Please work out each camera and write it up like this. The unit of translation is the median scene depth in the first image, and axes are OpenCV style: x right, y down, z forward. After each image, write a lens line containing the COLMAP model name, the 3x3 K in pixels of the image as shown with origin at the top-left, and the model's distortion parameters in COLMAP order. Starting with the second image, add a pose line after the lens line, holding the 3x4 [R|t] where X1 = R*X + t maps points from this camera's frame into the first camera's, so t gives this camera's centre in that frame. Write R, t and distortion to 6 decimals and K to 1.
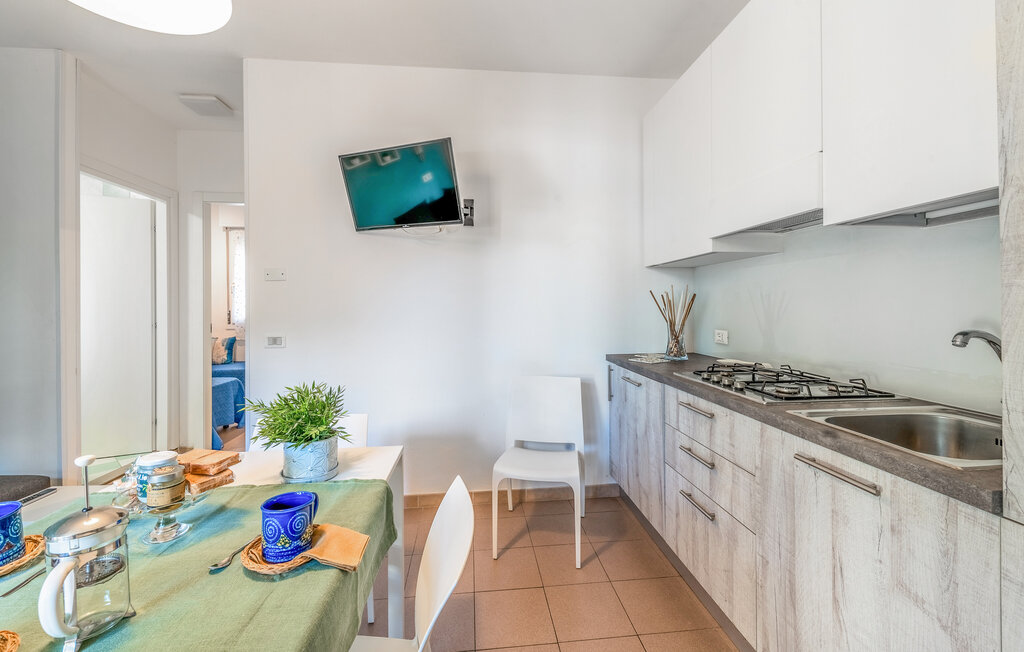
lens RADIAL K [[413.9, 0, 514.3], [0, 413.9, 299.8], [0, 0, 1]] dist [-0.000072, -0.000180]
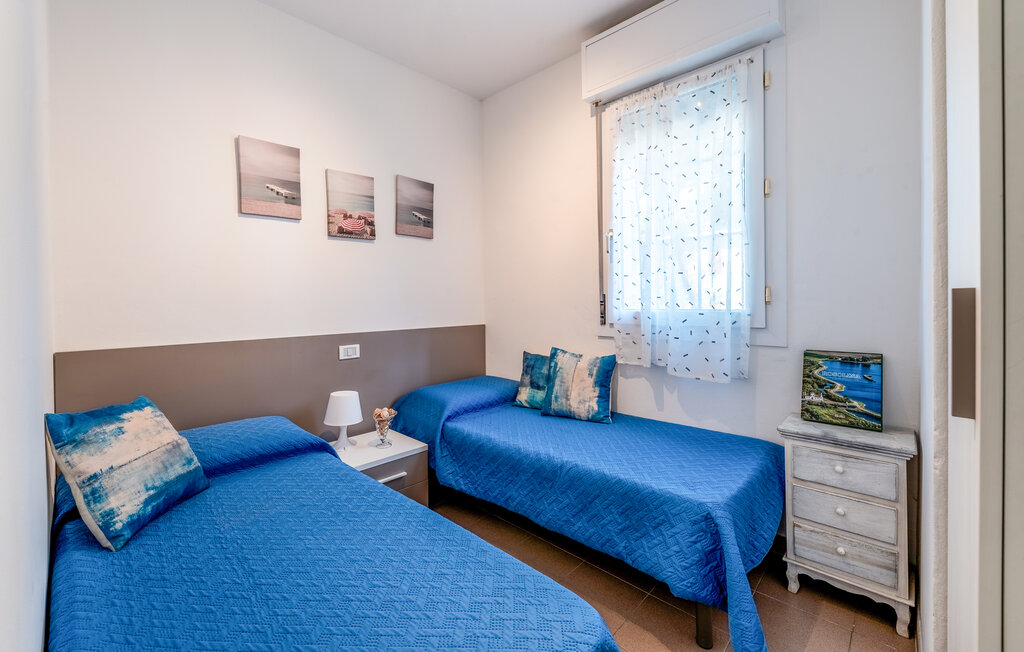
lens RADIAL K [[413.9, 0, 514.3], [0, 413.9, 299.8], [0, 0, 1]] dist [-0.000072, -0.000180]
pose [[0.654820, 0.004363, -0.755772, -0.422828], [0.008353, 0.999880, 0.013009, 0.025765], [0.755739, -0.014831, 0.654705, 0.647511]]
